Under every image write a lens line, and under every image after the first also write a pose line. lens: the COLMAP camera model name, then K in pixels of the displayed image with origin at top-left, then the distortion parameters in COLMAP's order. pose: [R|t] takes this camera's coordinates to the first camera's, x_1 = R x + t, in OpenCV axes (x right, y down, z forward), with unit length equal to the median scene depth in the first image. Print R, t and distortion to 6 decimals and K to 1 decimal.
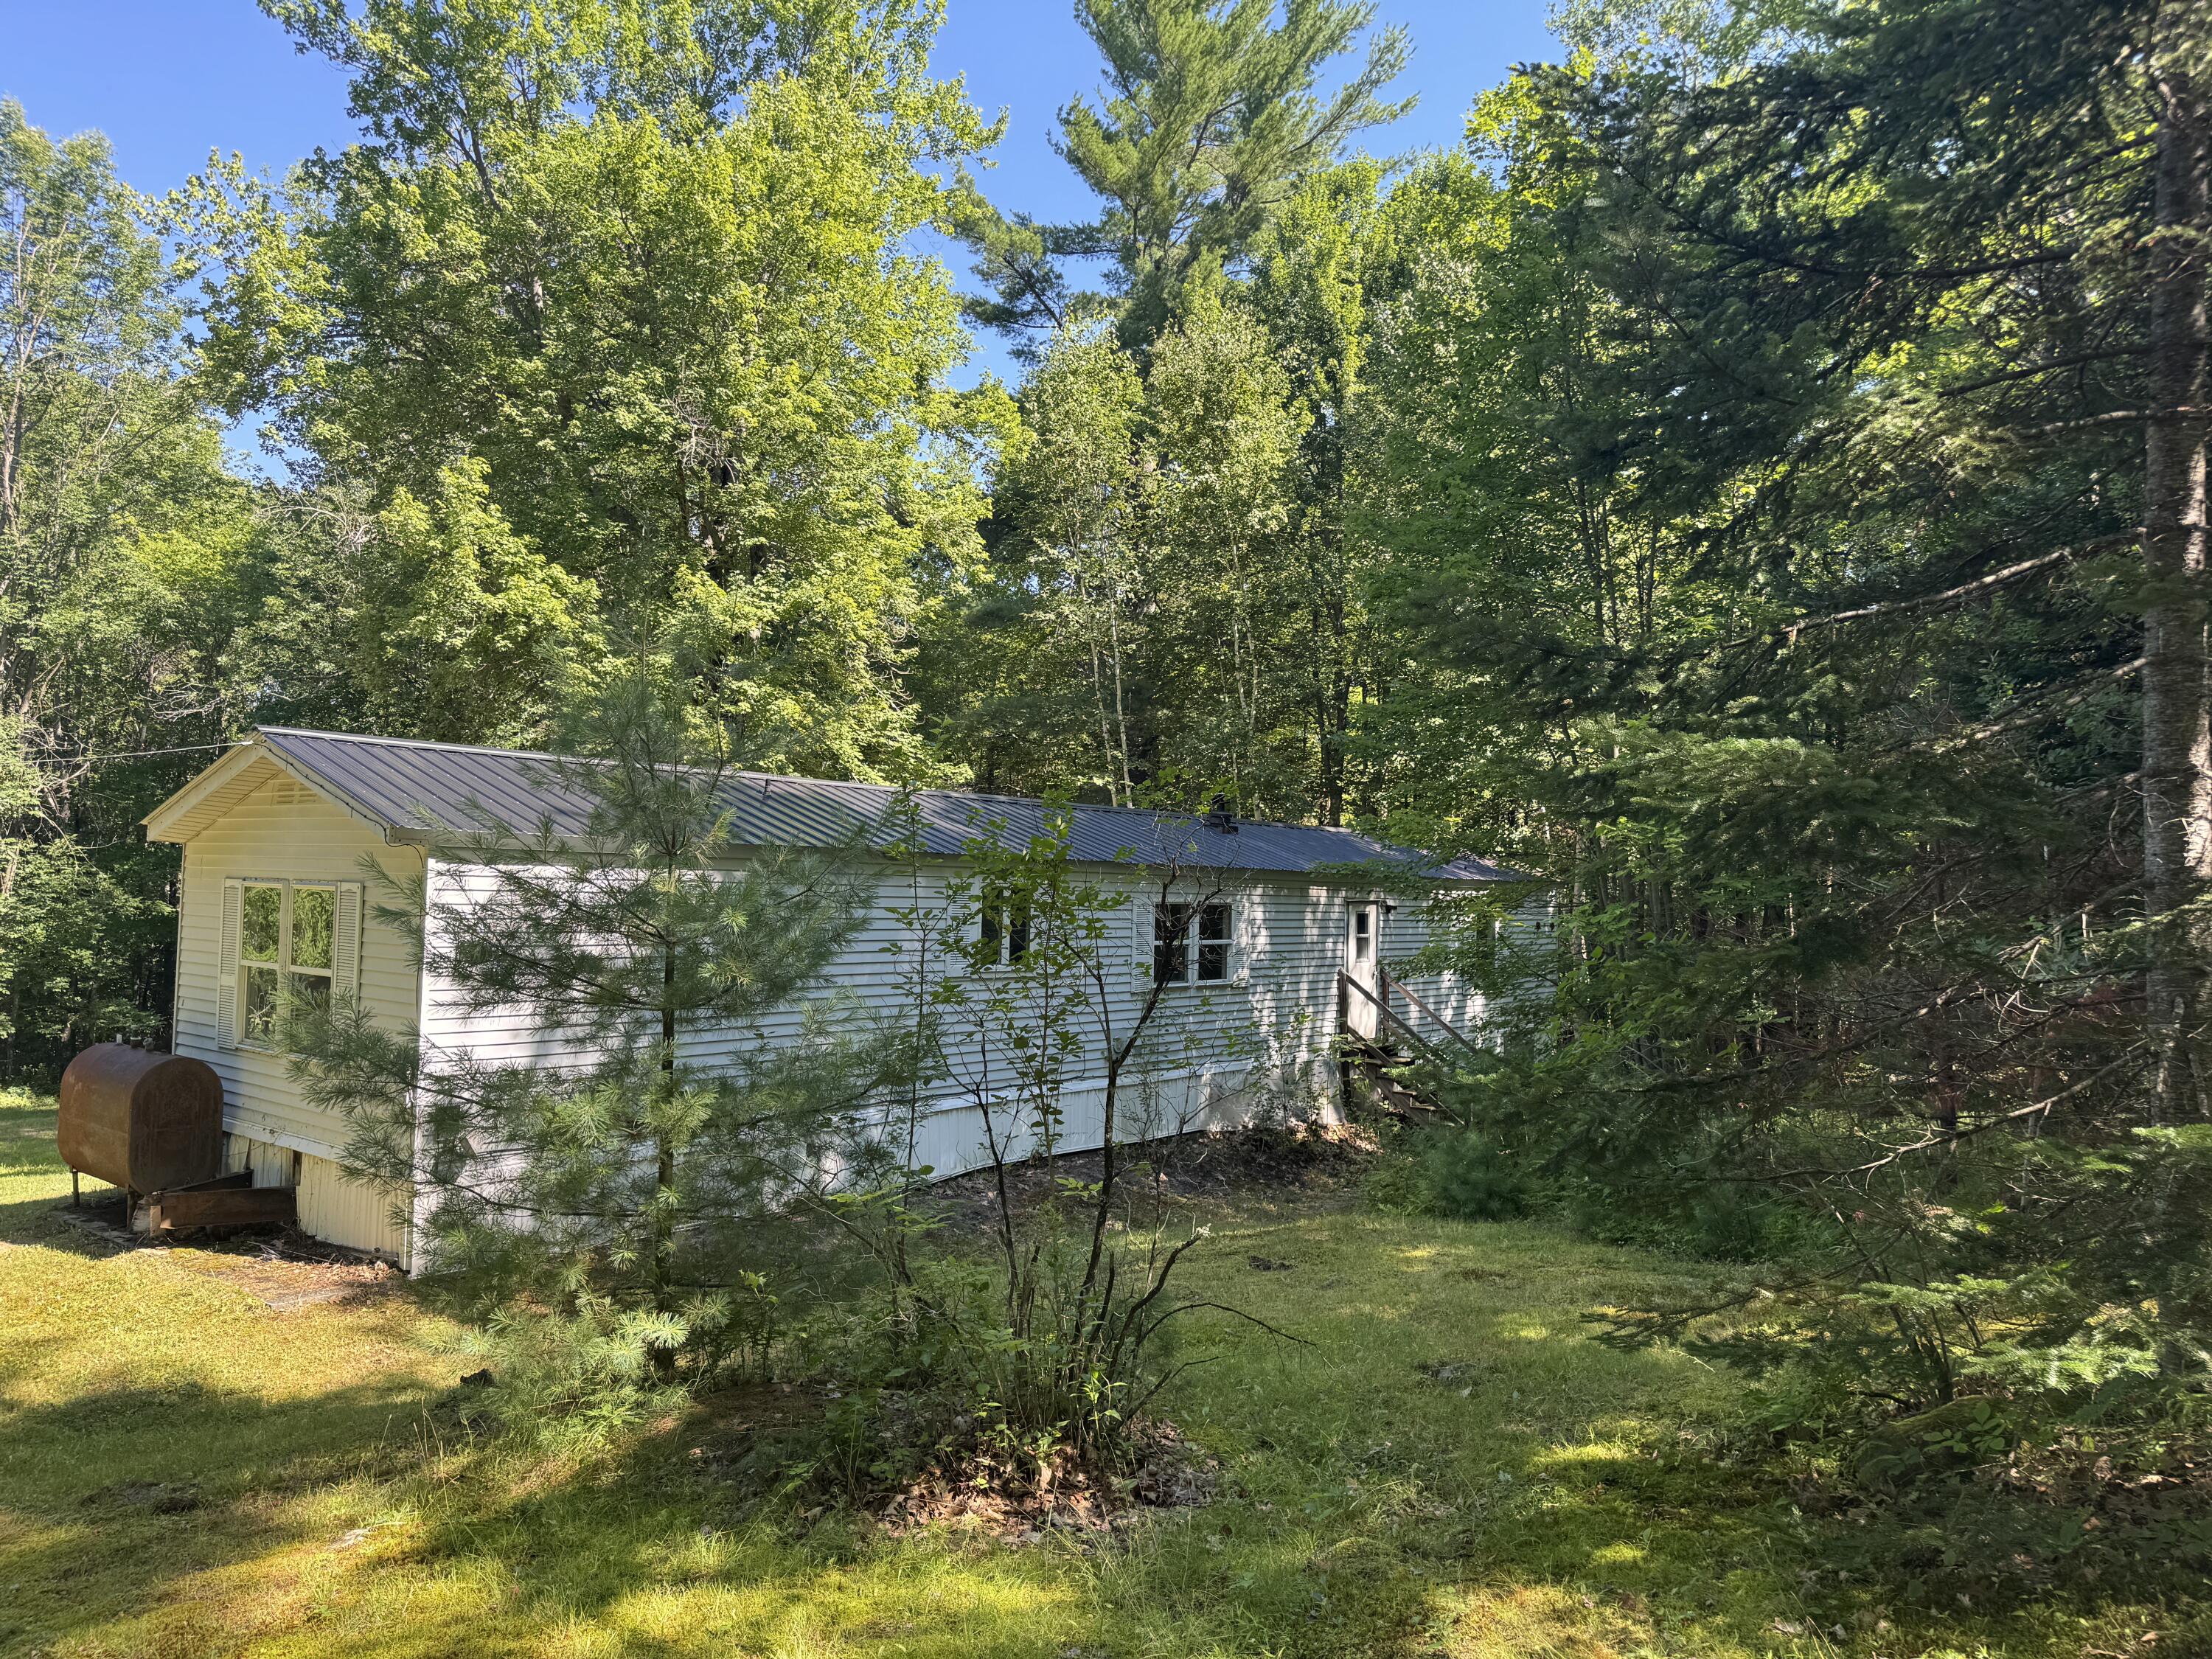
lens RADIAL K [[1539.9, 0, 1106.2], [0, 1539.9, 841.8], [0, 0, 1]] dist [0.058340, -0.064399]
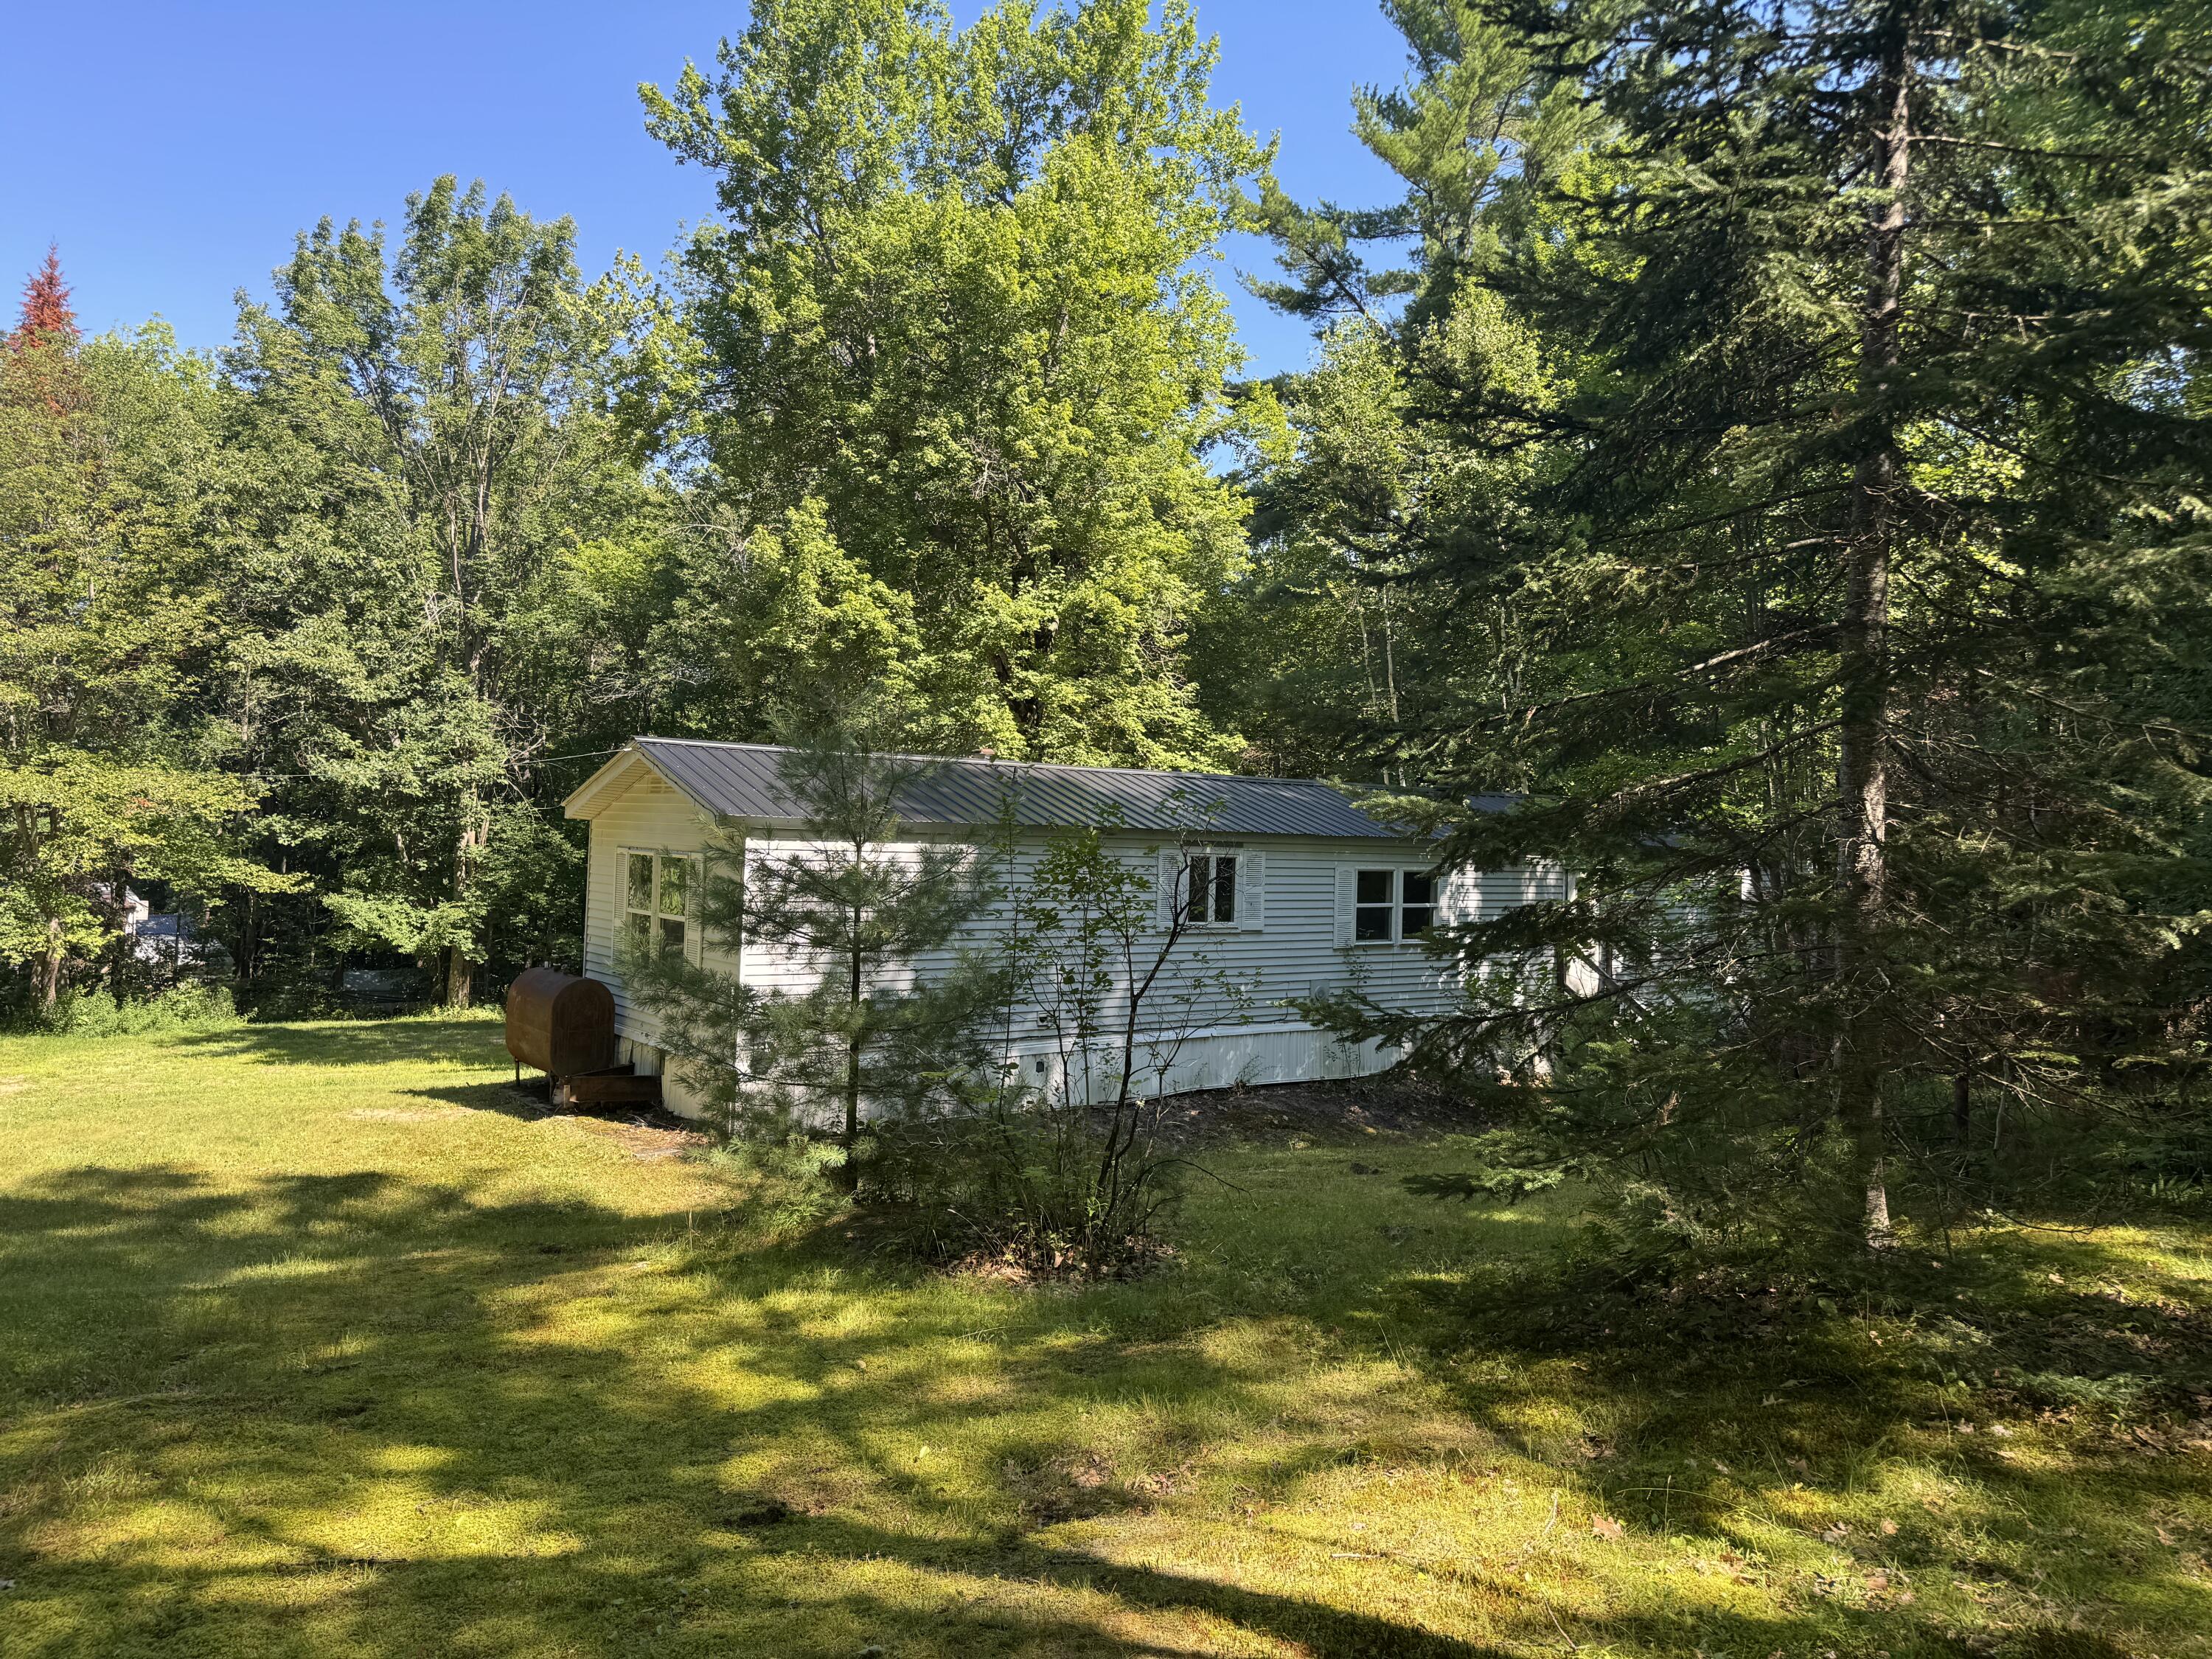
lens RADIAL K [[1539.9, 0, 1113.1], [0, 1539.9, 833.0], [0, 0, 1]] dist [0.058340, -0.064399]
pose [[0.973095, 0.006106, -0.230322, 0.094710], [-0.000098, 0.999660, 0.026087, -0.013956], [0.230403, -0.025362, 0.972765, -0.118271]]
